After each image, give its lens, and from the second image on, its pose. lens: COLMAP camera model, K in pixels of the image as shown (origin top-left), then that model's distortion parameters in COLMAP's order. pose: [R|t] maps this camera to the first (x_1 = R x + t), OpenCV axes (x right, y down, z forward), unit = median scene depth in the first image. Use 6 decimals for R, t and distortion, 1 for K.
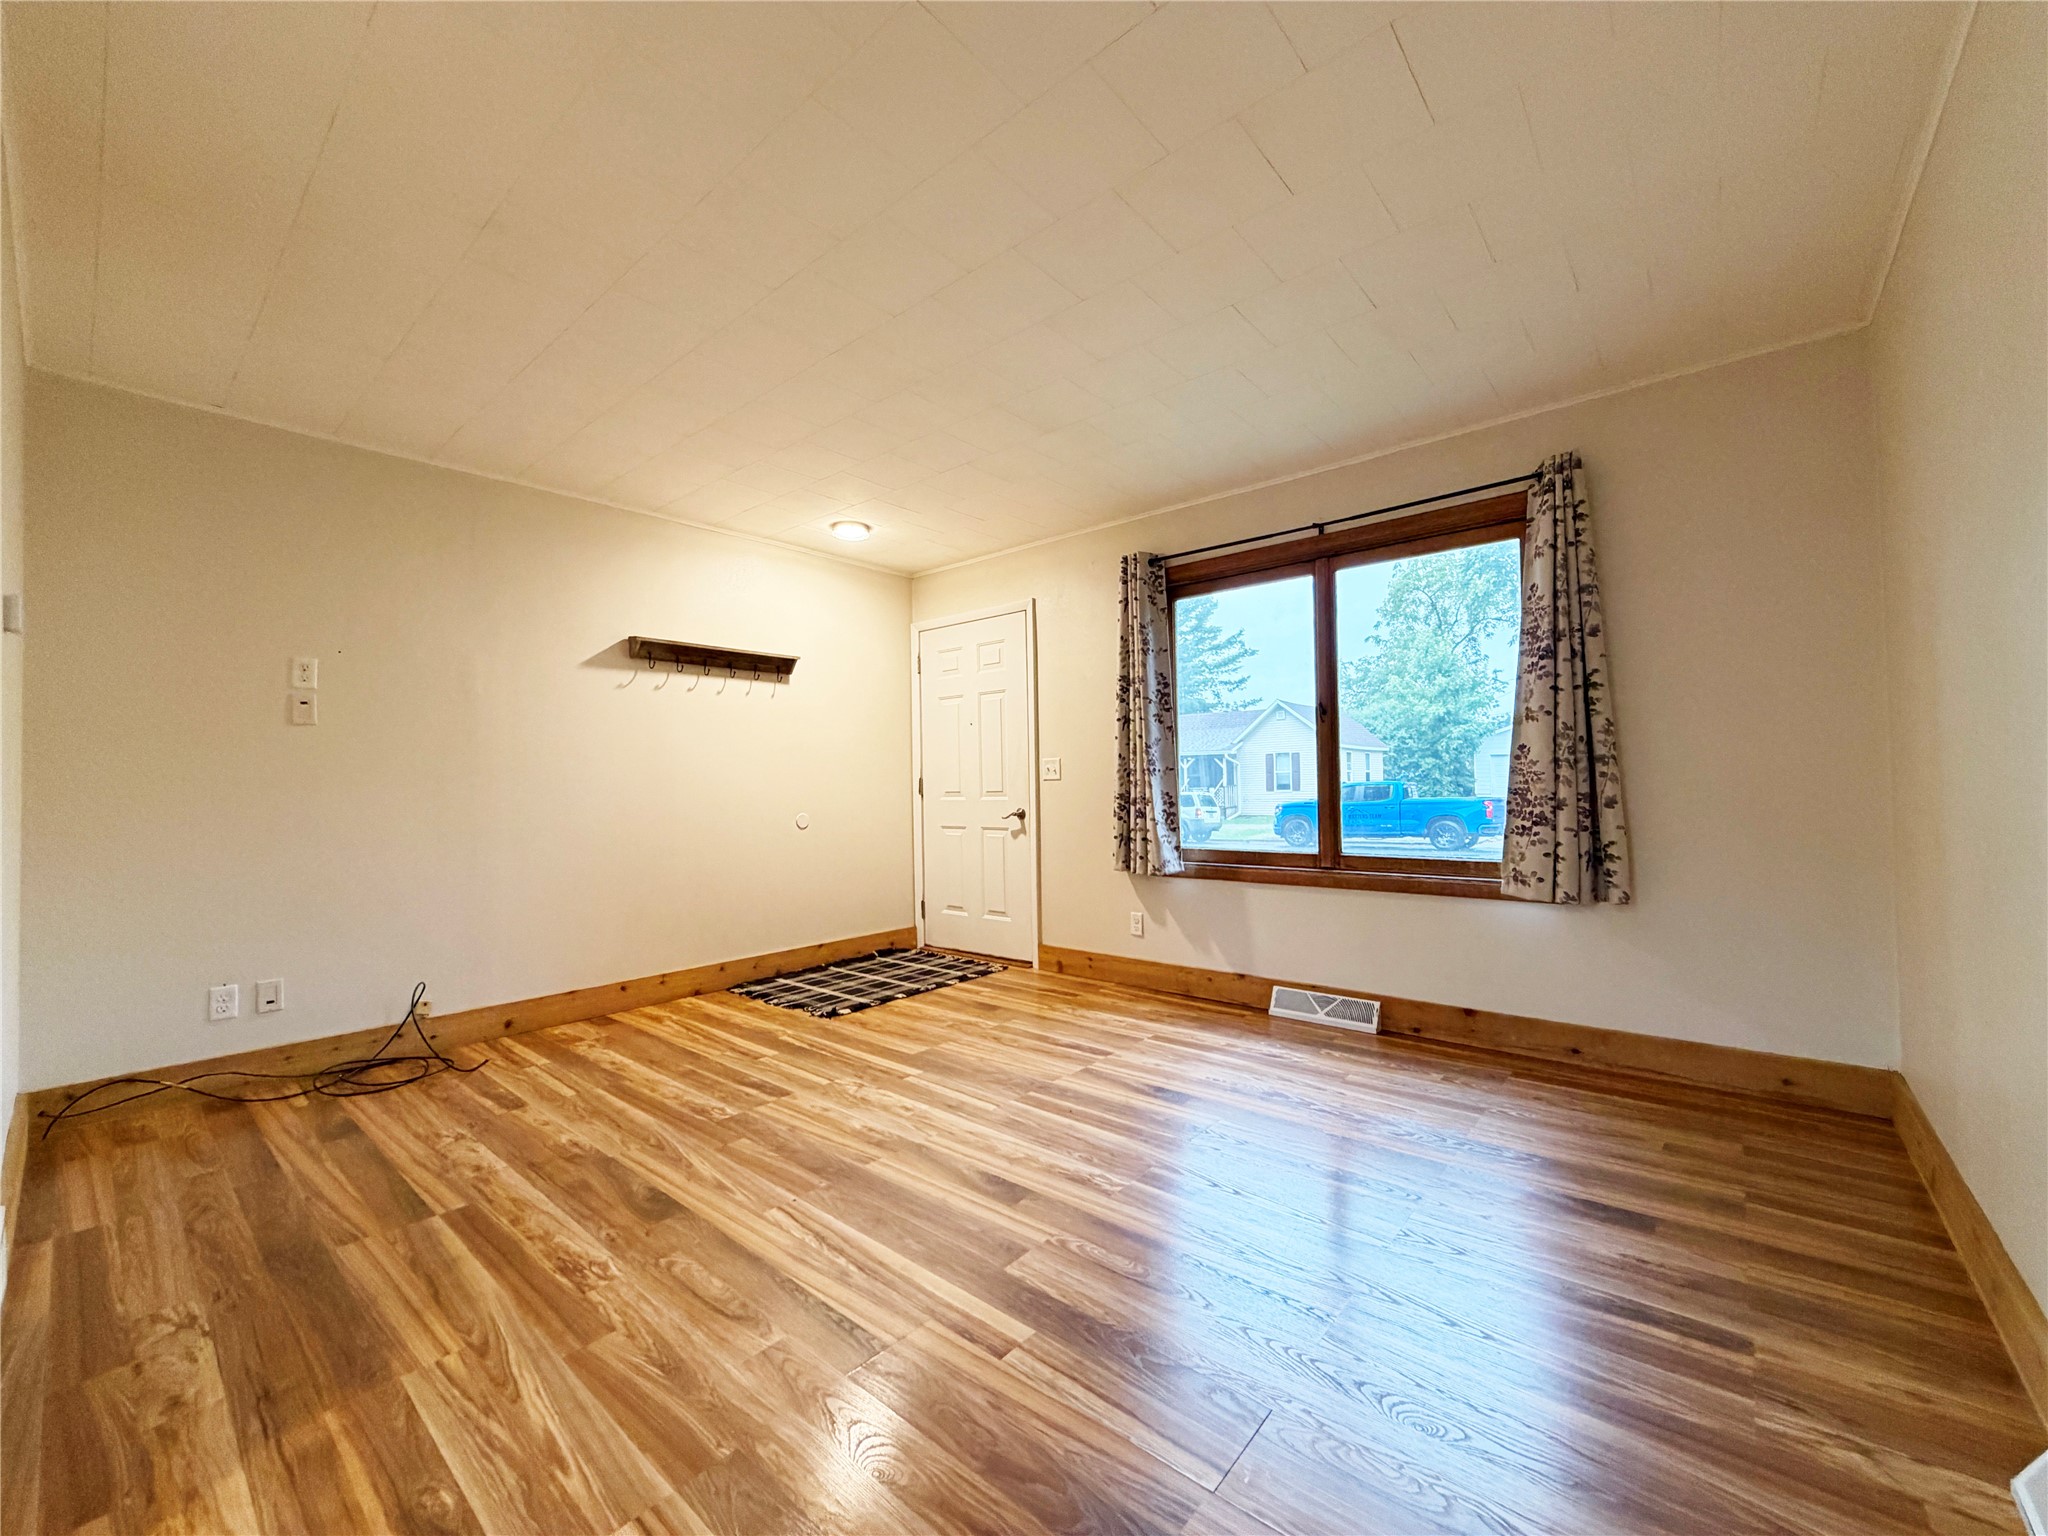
lens RADIAL K [[818.5, 0, 1021.0], [0, 818.5, 773.8], [0, 0, 1]] dist [-0.001162, -0.000941]
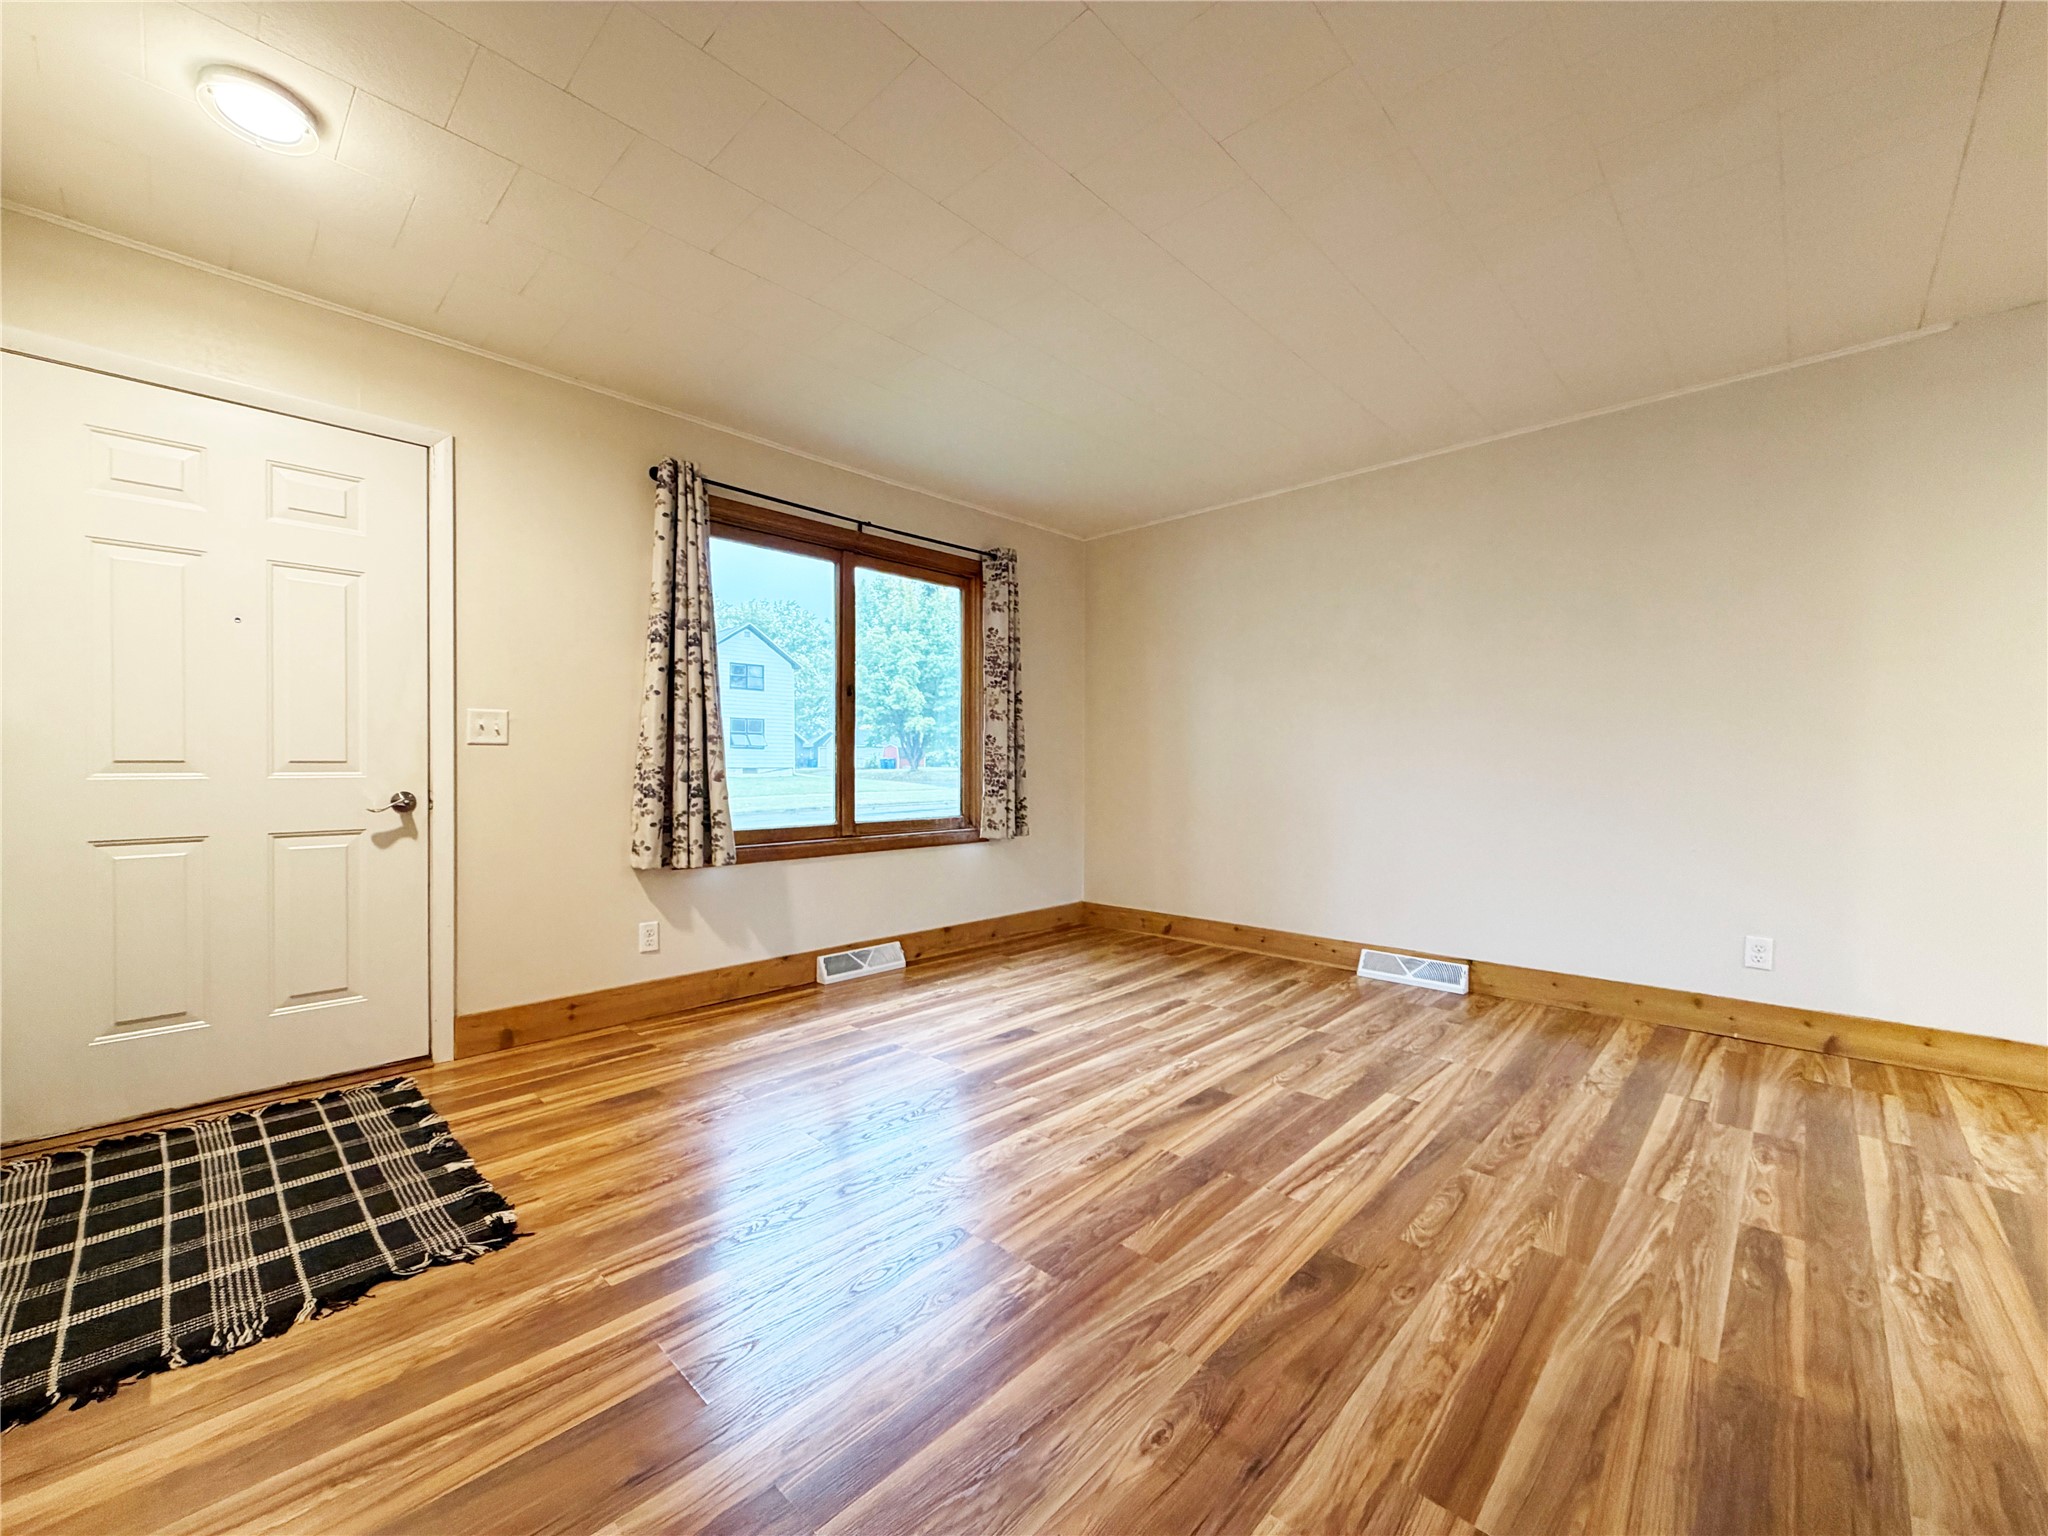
lens RADIAL K [[818.5, 0, 1018.5], [0, 818.5, 773.3], [0, 0, 1]] dist [-0.001162, -0.000941]
pose [[0.054733, 0.004004, 0.998493, -0.839543], [-0.016501, 0.999859, -0.003105, 0.036711], [-0.998365, -0.016306, 0.054791, 0.847800]]
